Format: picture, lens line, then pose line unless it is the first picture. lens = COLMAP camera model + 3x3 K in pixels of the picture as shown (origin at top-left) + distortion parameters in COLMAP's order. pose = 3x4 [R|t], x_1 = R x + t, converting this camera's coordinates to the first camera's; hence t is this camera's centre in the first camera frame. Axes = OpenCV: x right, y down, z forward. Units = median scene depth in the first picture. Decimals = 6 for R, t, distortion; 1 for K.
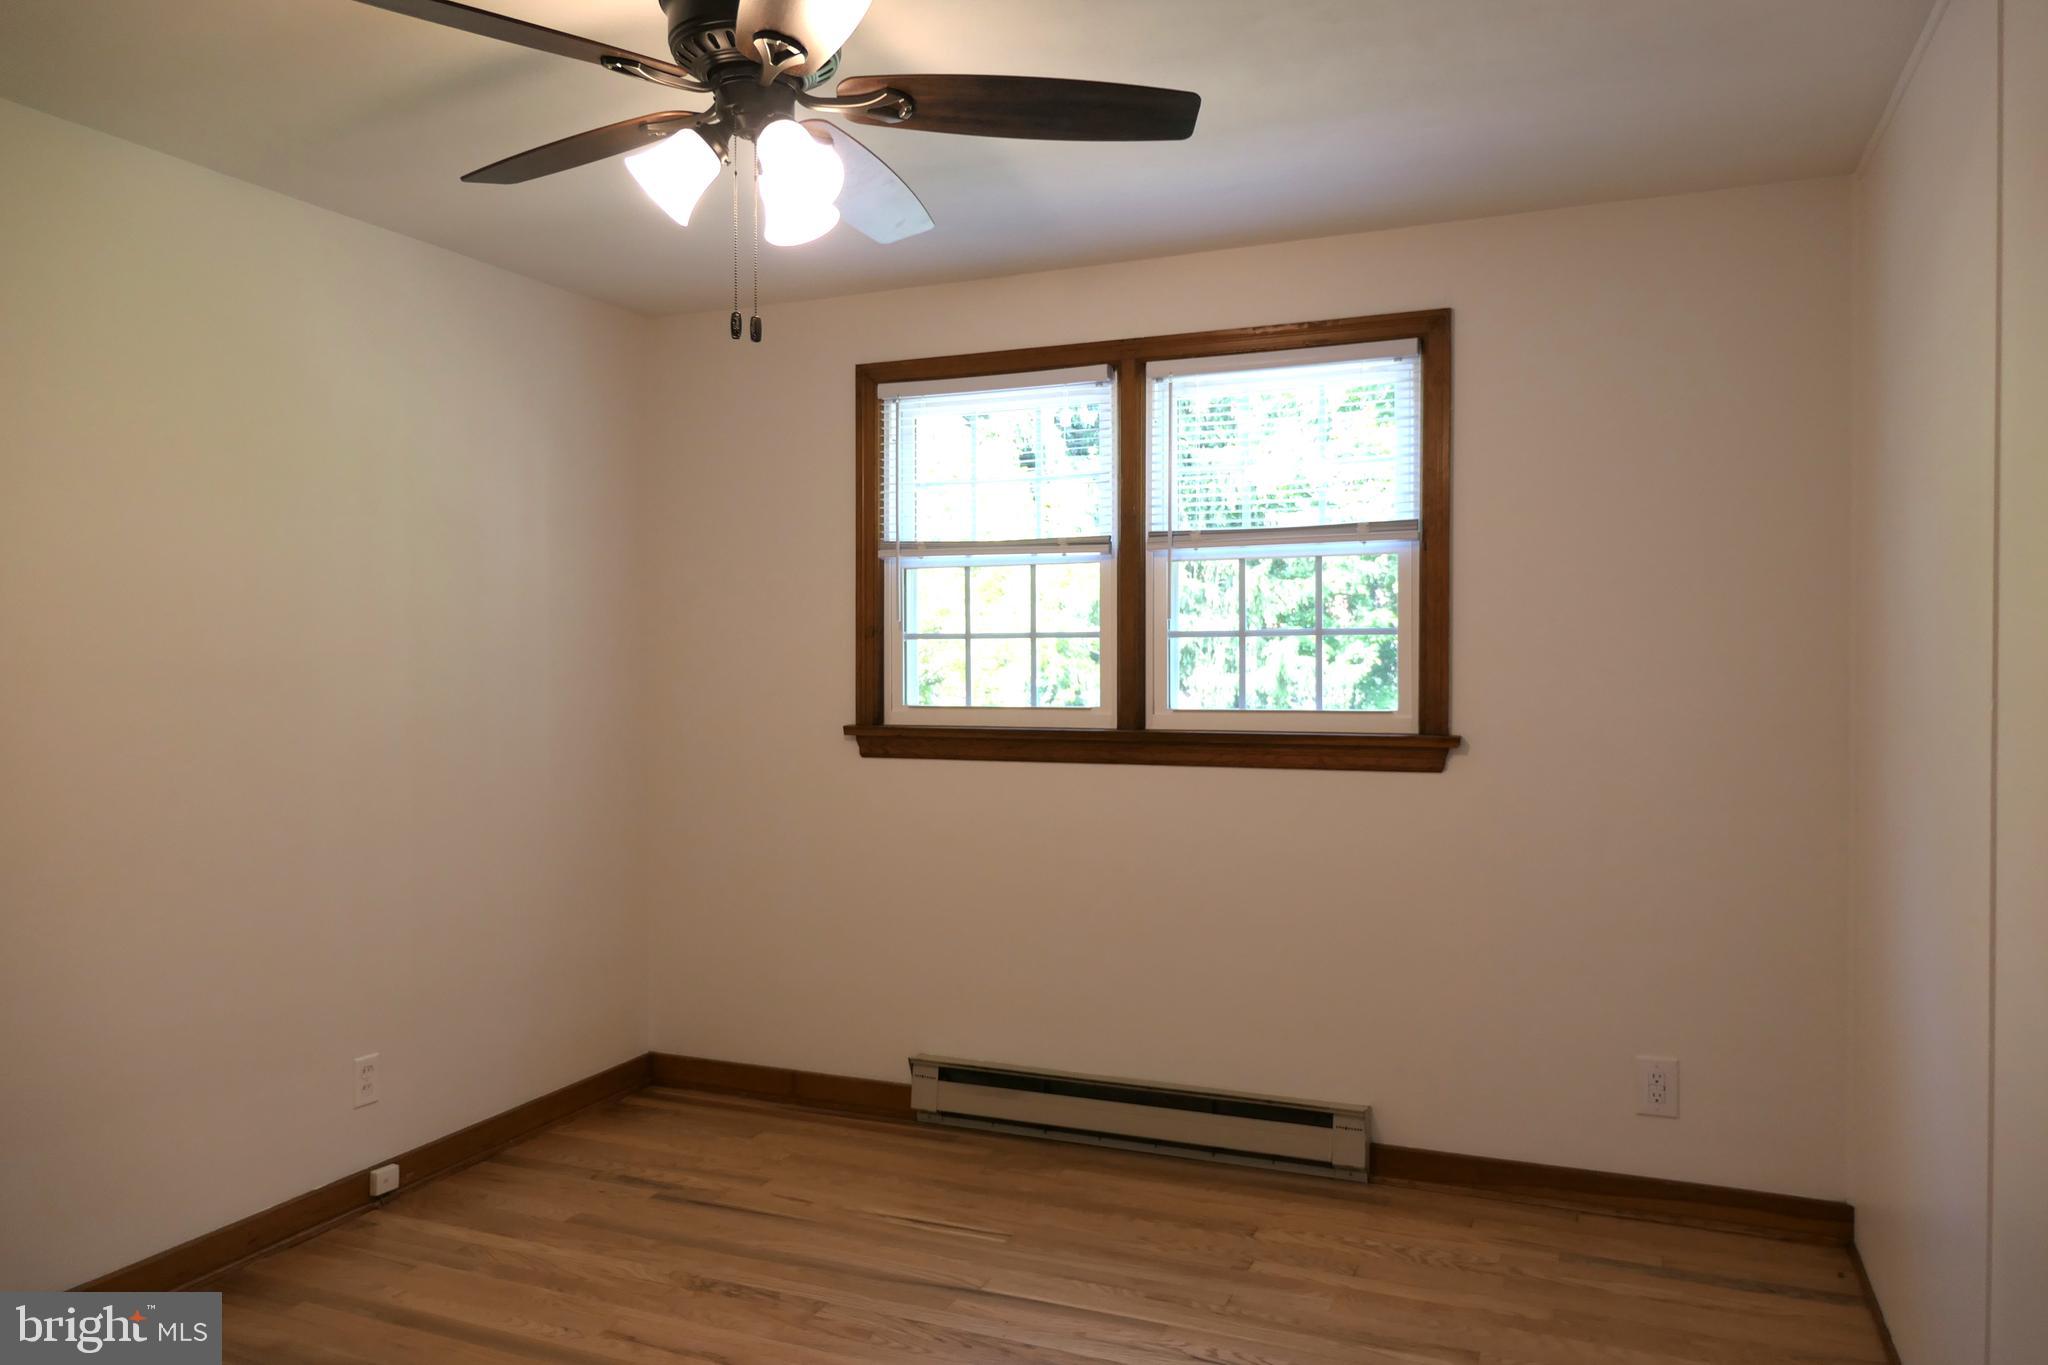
lens RADIAL K [[1412.5, 0, 1024.8], [0, 1412.5, 675.8], [0, 0, 1]] dist [-0.020184, 0.019026]
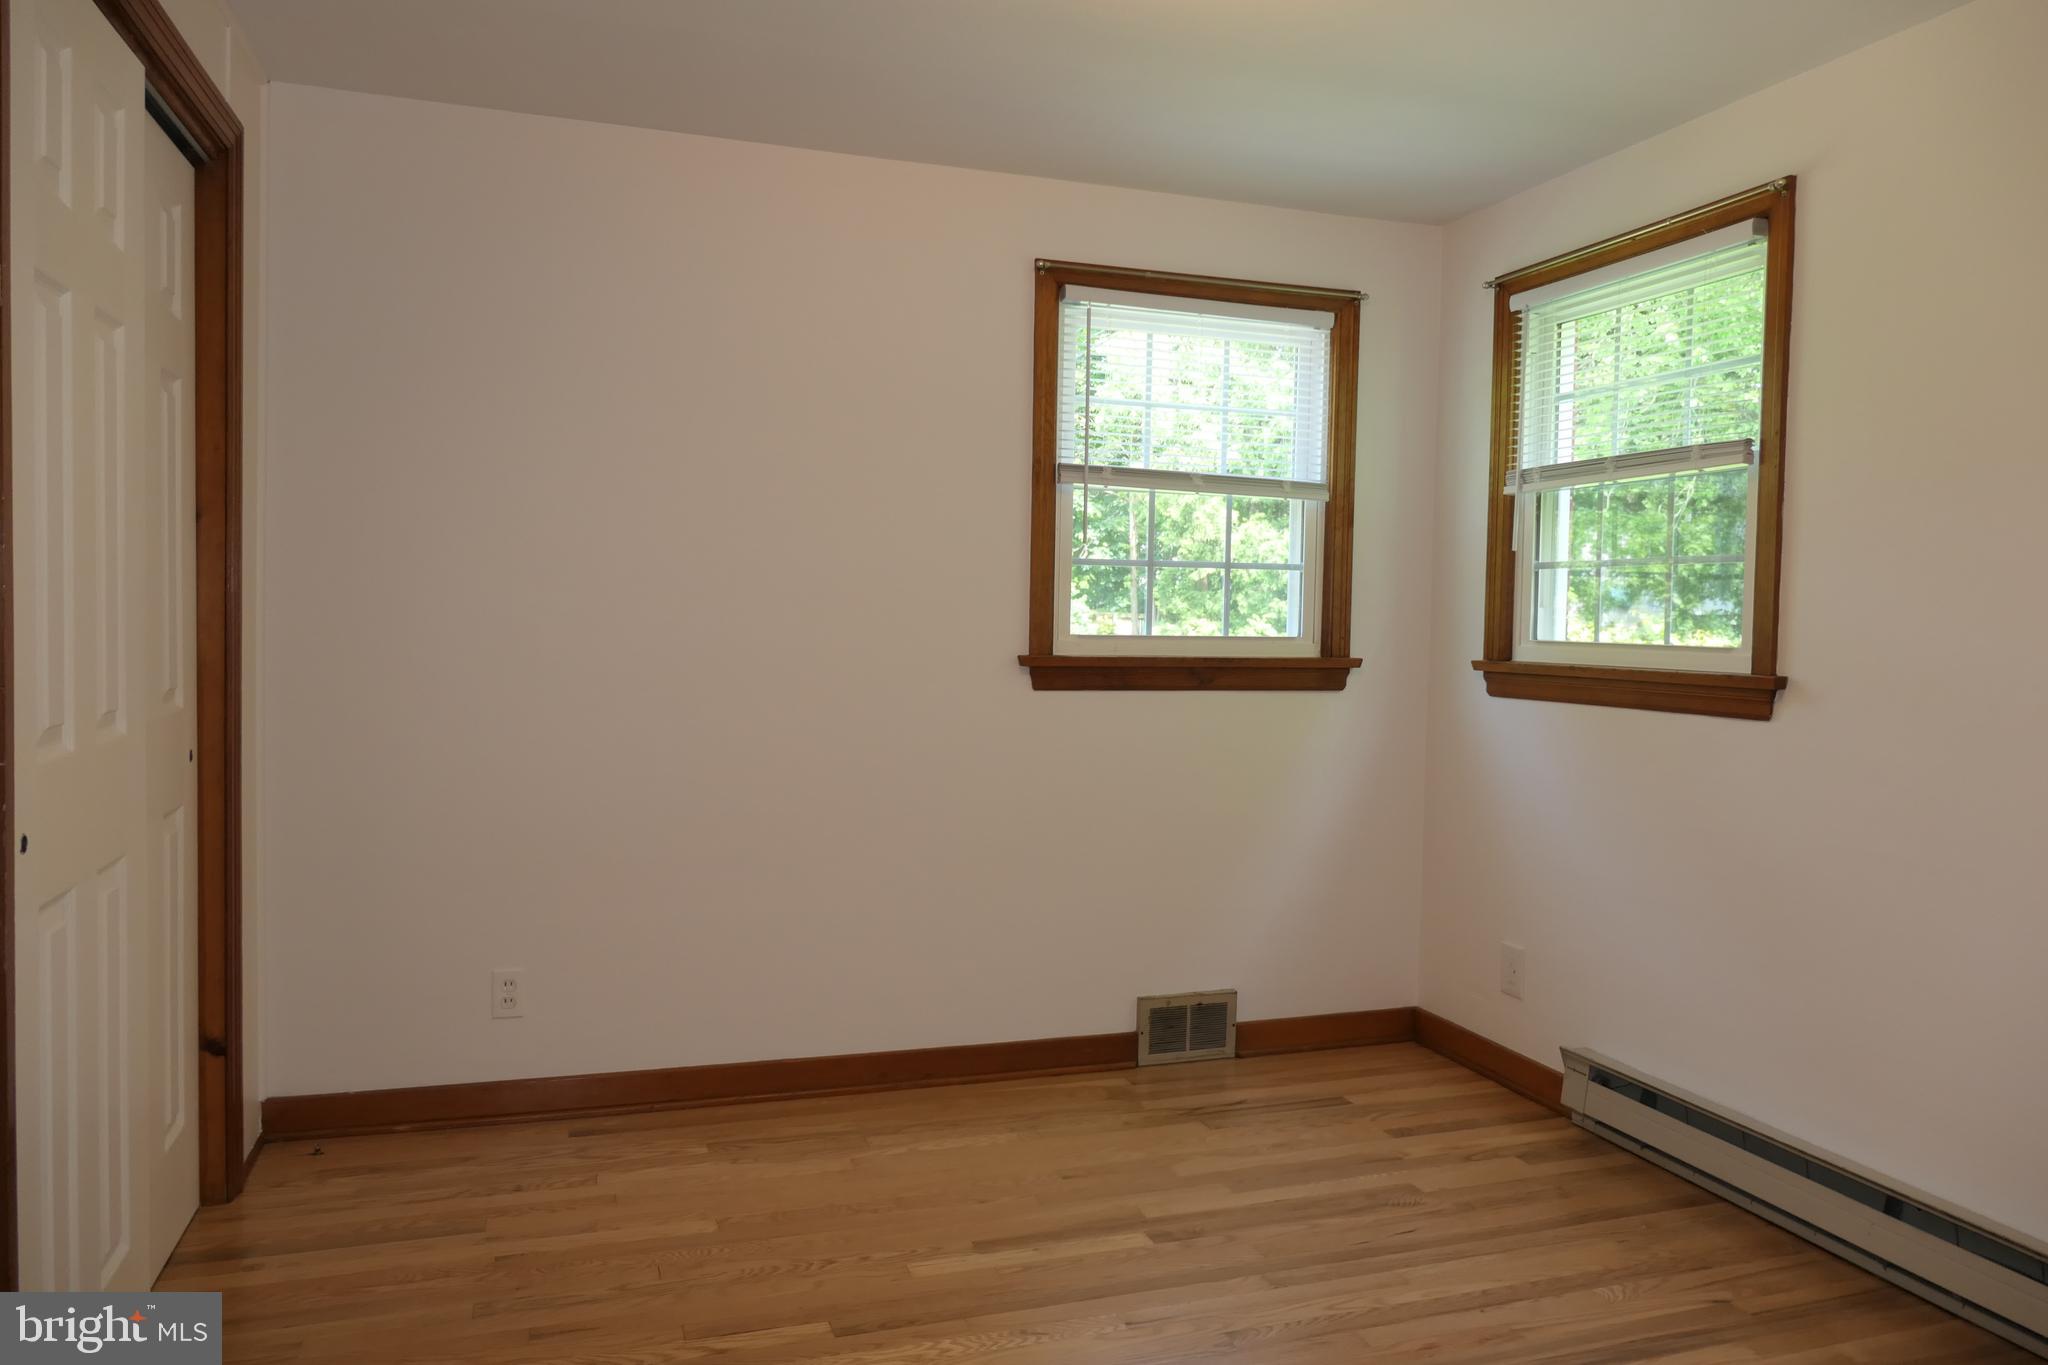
lens RADIAL K [[1412.5, 0, 1022.0], [0, 1412.5, 679.6], [0, 0, 1]] dist [-0.020184, 0.019026]
pose [[0.734866, -0.020474, 0.677903, -0.737321], [-0.024771, 0.998067, 0.056996, -0.000963], [-0.677760, -0.058677, 0.732938, 0.339560]]
